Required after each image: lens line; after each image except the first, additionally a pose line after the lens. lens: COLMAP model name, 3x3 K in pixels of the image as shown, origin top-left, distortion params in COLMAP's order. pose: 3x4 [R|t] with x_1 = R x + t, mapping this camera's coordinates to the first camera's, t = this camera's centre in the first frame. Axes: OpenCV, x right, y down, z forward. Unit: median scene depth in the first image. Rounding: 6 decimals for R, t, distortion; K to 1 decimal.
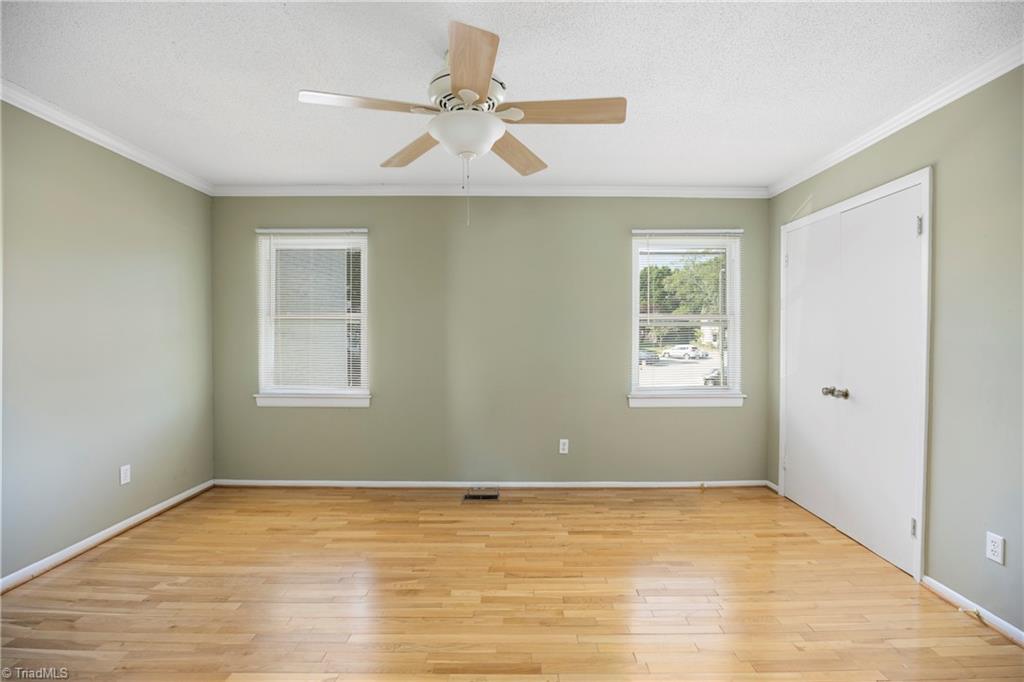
lens RADIAL K [[472.4, 0, 512.0], [0, 472.4, 341.0], [0, 0, 1]] dist [-0.011533, -0.000046]
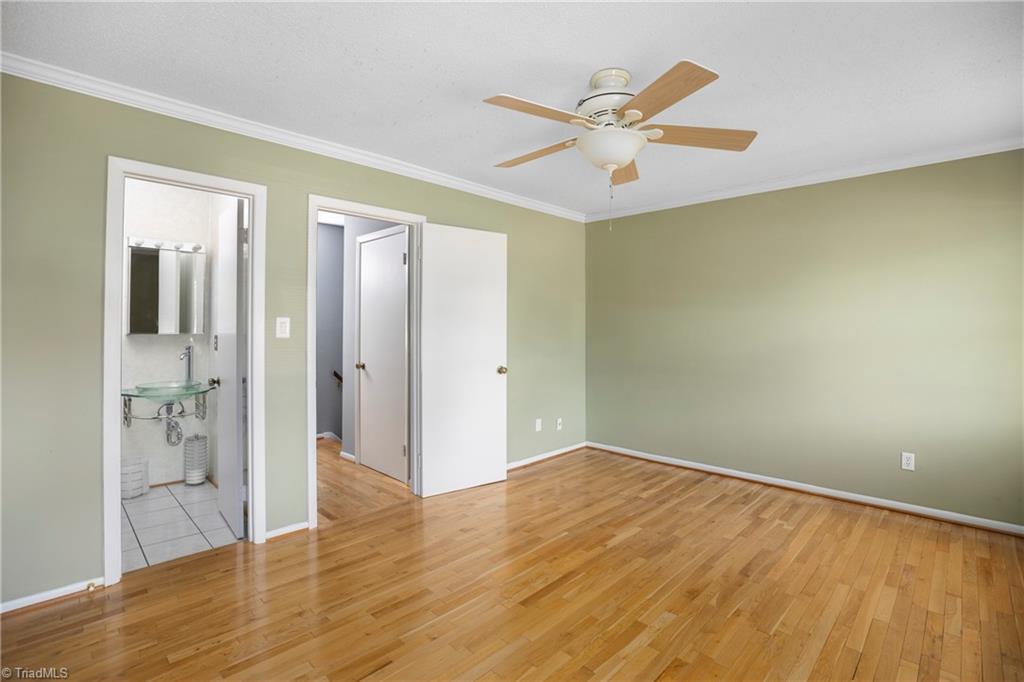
lens RADIAL K [[472.4, 0, 512.0], [0, 472.4, 341.0], [0, 0, 1]] dist [-0.011533, -0.000046]
pose [[-0.704798, 0.006381, -0.709379, 0.711286], [-0.015050, 0.999600, 0.023945, -0.002841], [0.709248, 0.027553, -0.704420, 1.384138]]
